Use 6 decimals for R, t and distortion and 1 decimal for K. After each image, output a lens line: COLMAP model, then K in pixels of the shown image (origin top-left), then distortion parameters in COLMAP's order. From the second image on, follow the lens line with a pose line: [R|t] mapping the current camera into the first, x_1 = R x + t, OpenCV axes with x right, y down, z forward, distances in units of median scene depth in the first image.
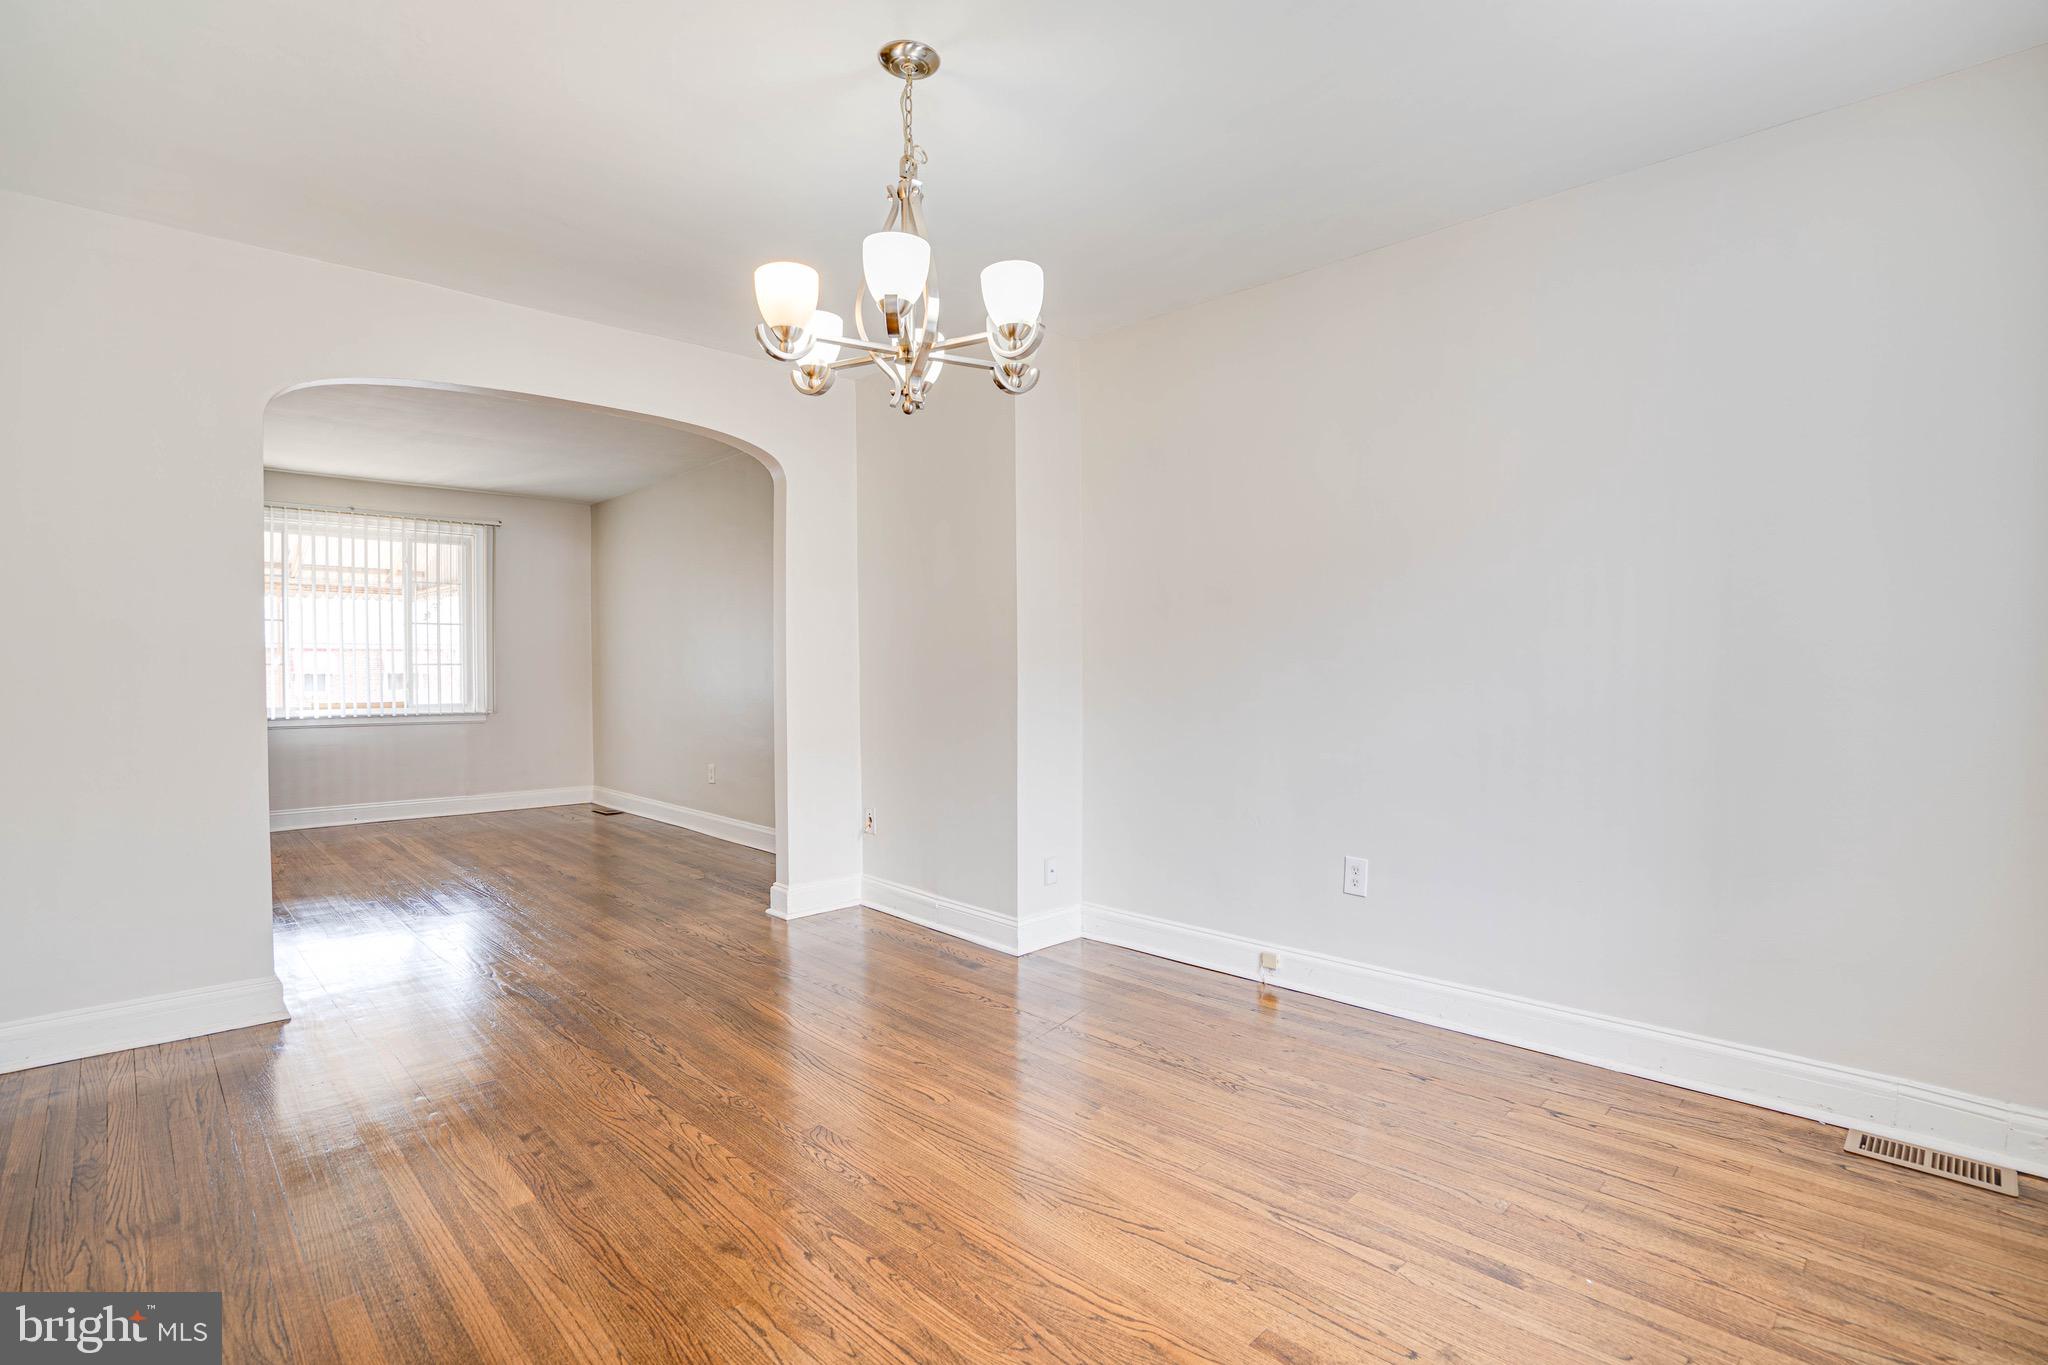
lens RADIAL K [[974.8, 0, 1035.7], [0, 974.8, 684.8], [0, 0, 1]] dist [-0.079290, 0.030230]
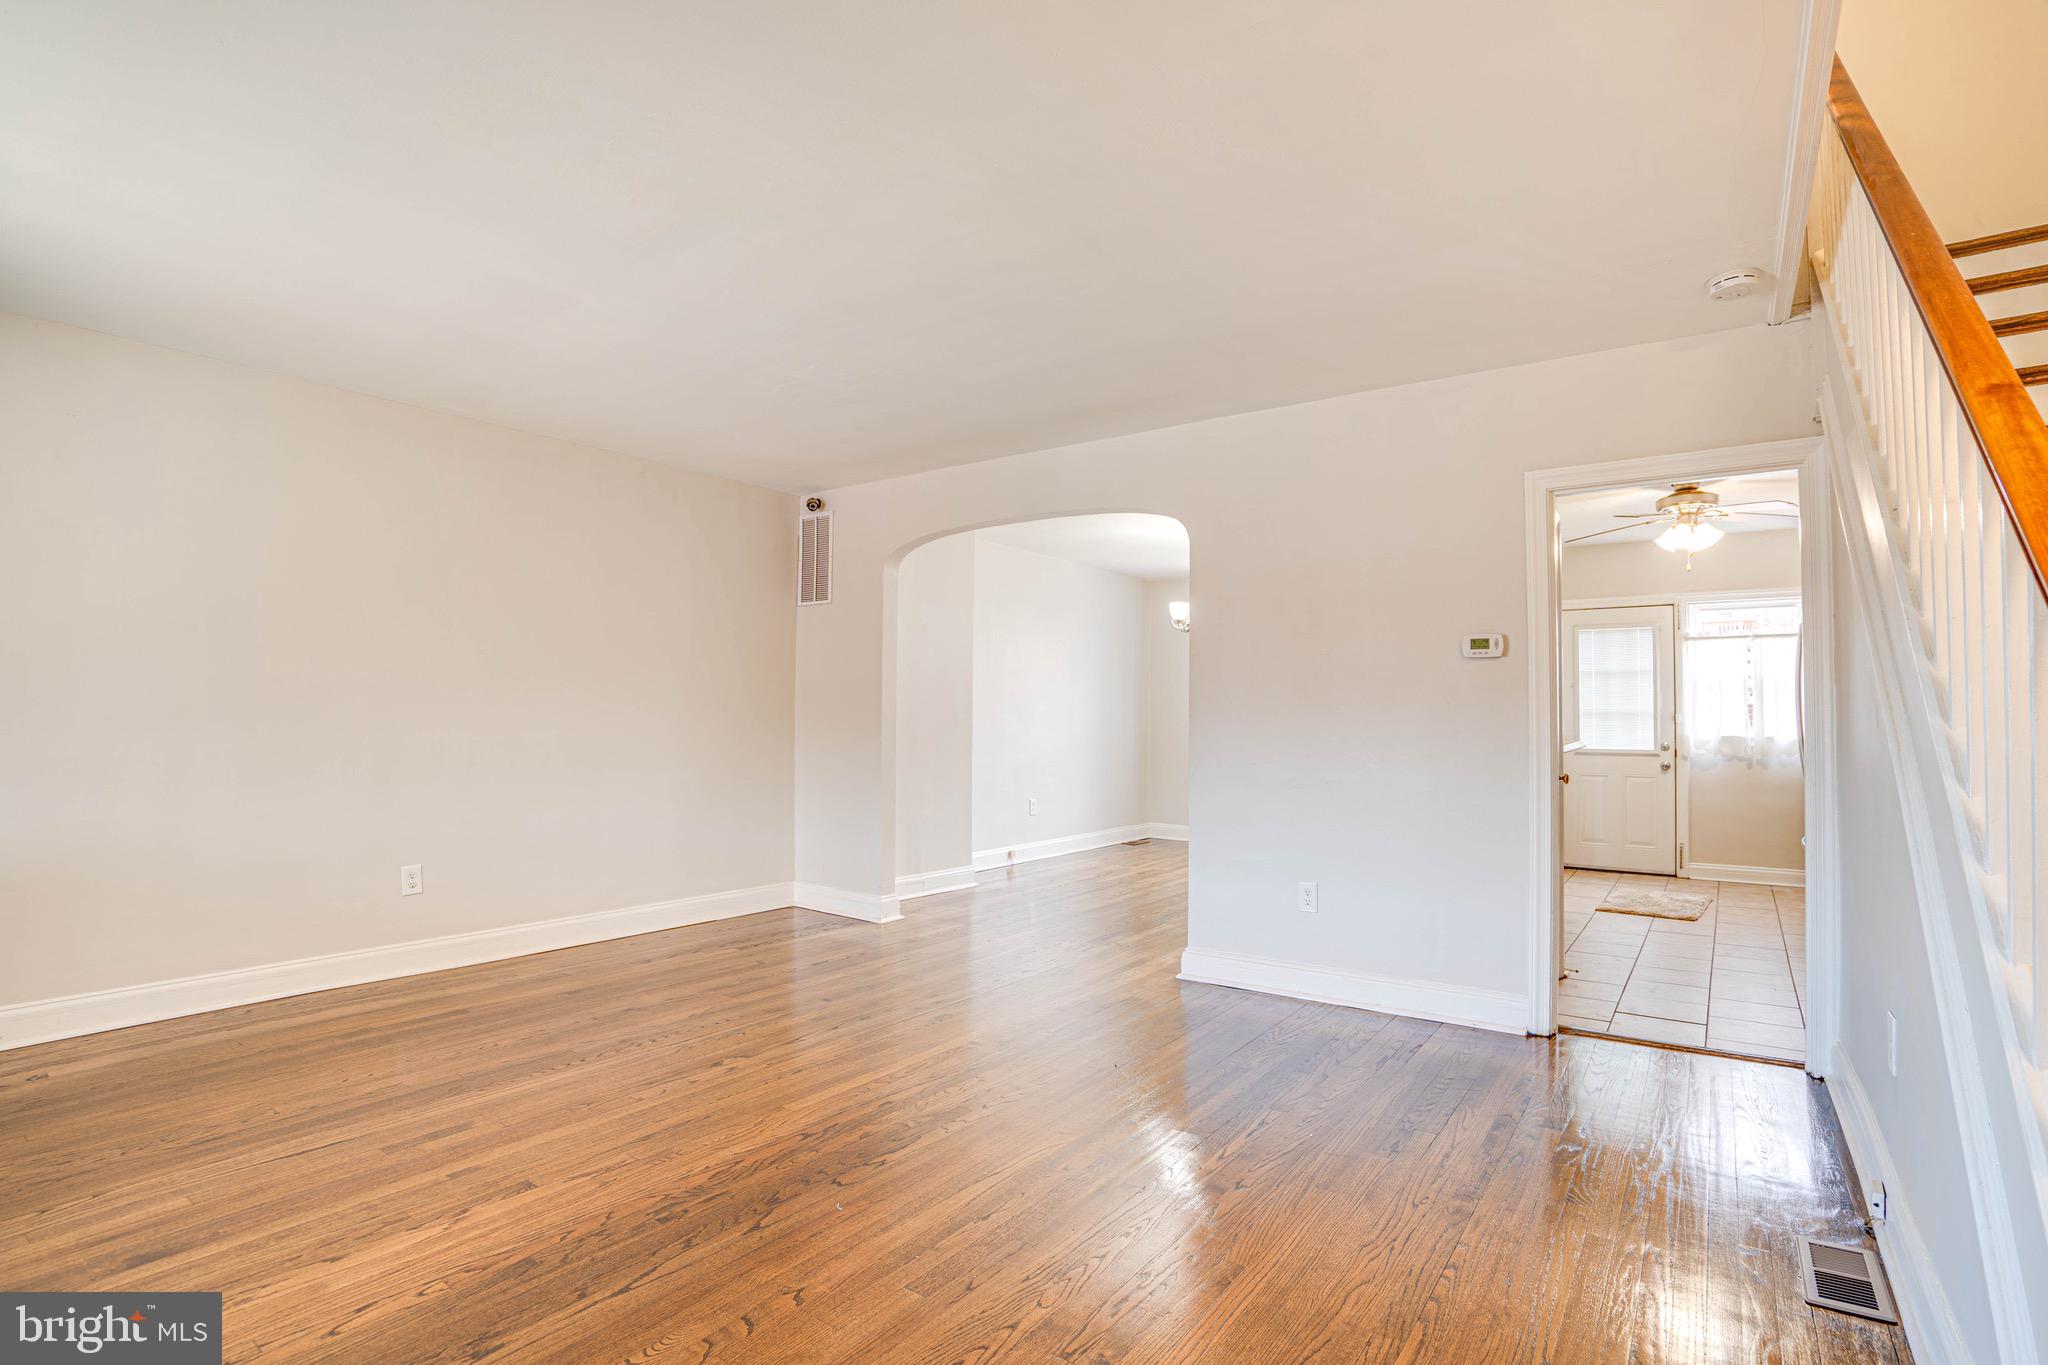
lens RADIAL K [[974.8, 0, 1035.7], [0, 974.8, 684.8], [0, 0, 1]] dist [-0.079290, 0.030230]
pose [[-0.166093, 0.036249, 0.985444, -2.620713], [0.011868, 0.999325, -0.034760, -0.028752], [-0.986039, 0.005922, -0.166411, 1.755789]]
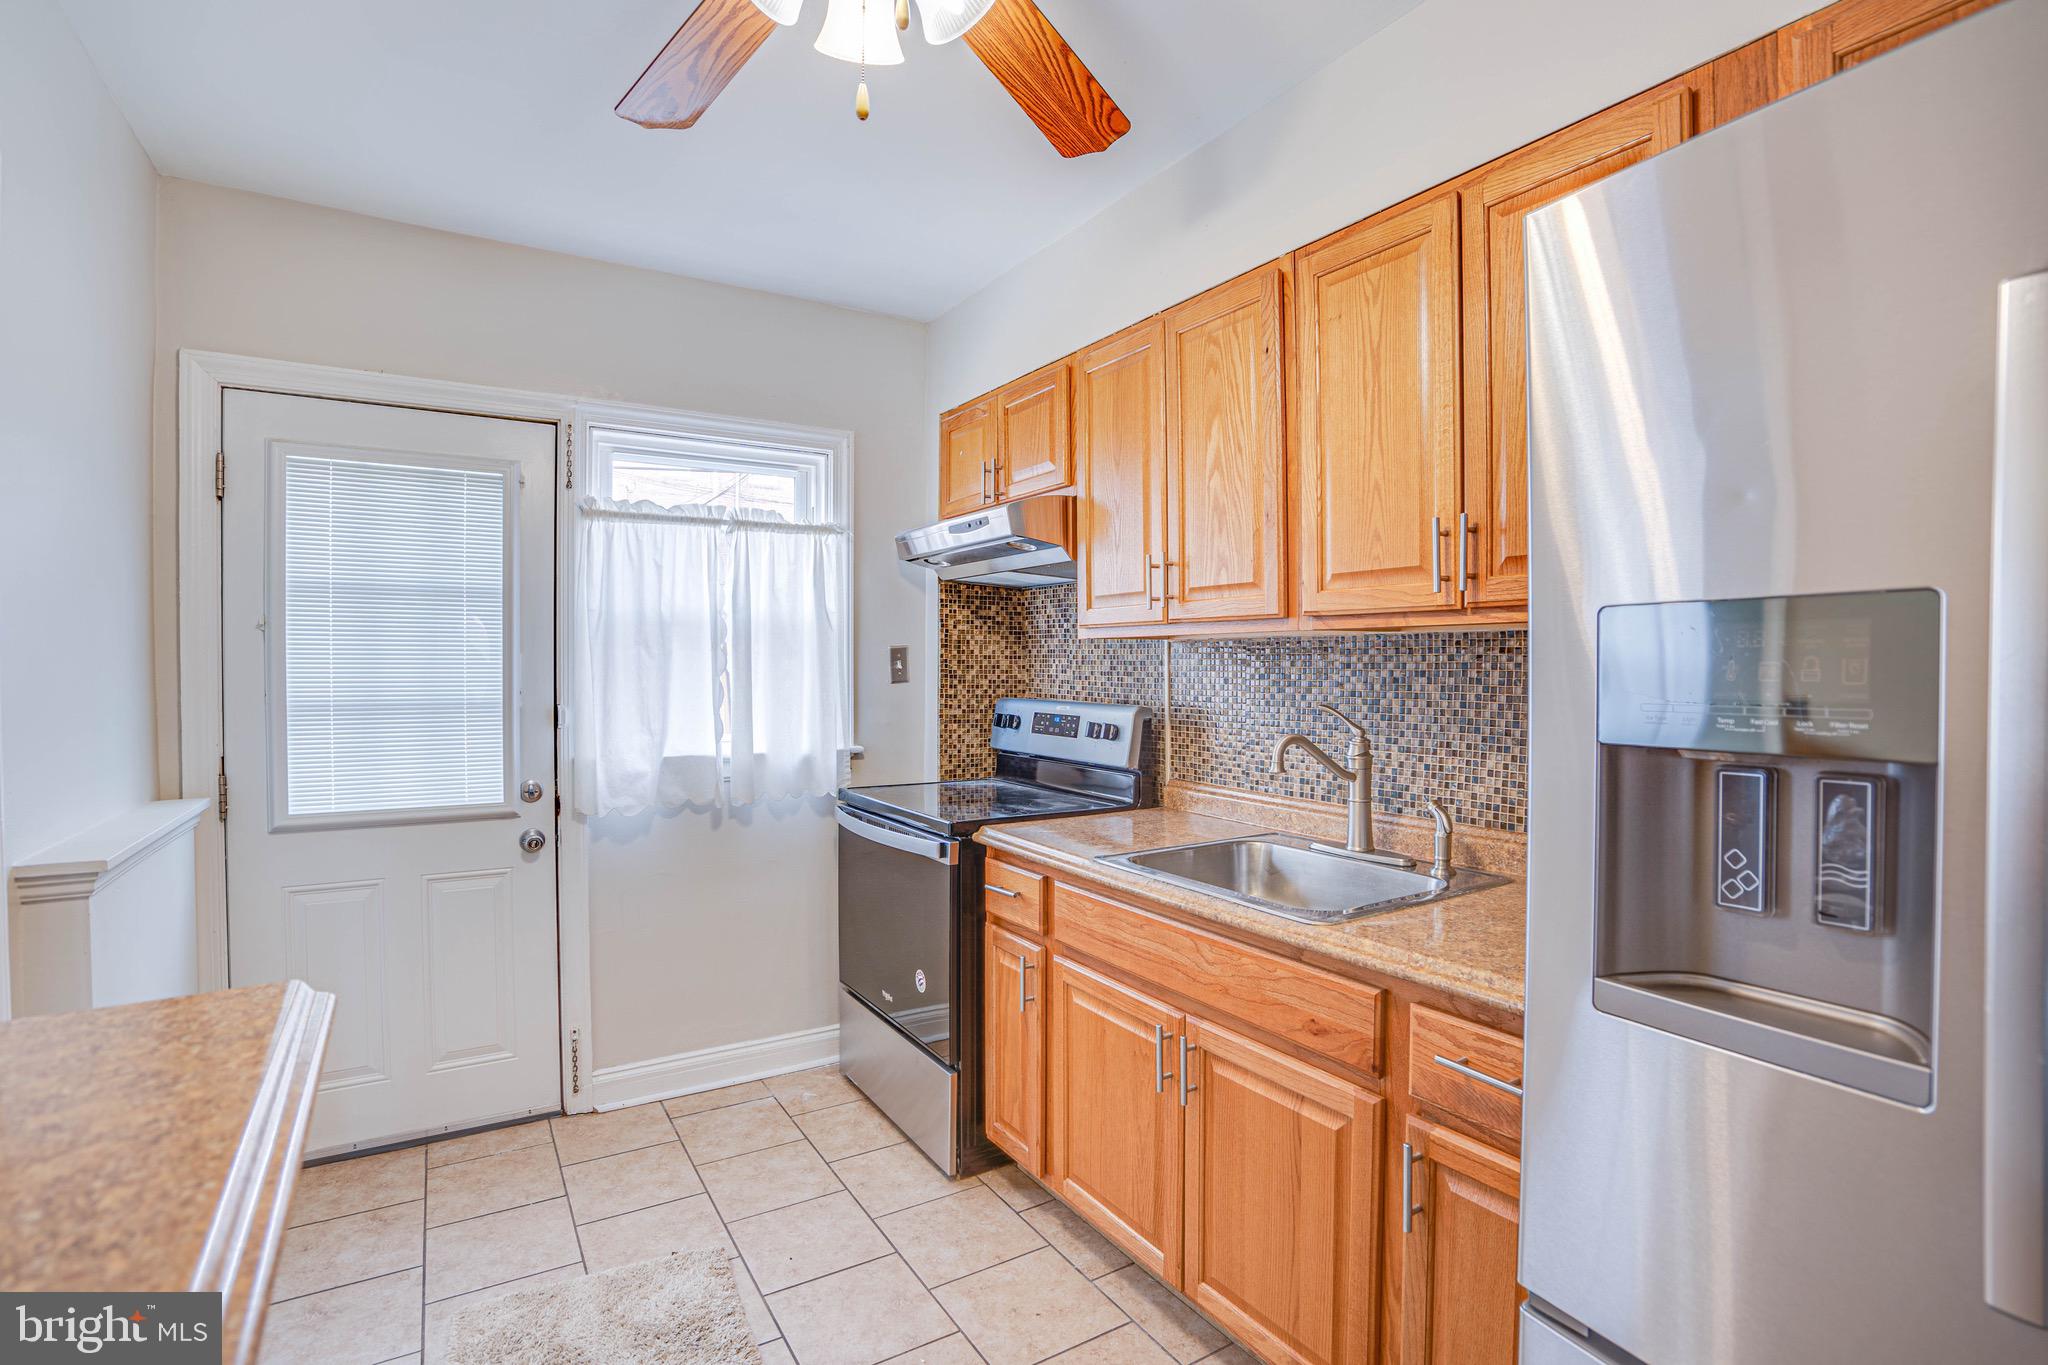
lens RADIAL K [[974.8, 0, 1035.7], [0, 974.8, 684.8], [0, 0, 1]] dist [-0.079290, 0.030230]
pose [[-0.977569, -0.005315, 0.210547, -1.016888], [0.003037, 0.999222, 0.039322, -0.079918], [-0.210592, 0.039079, -0.976793, 0.441156]]
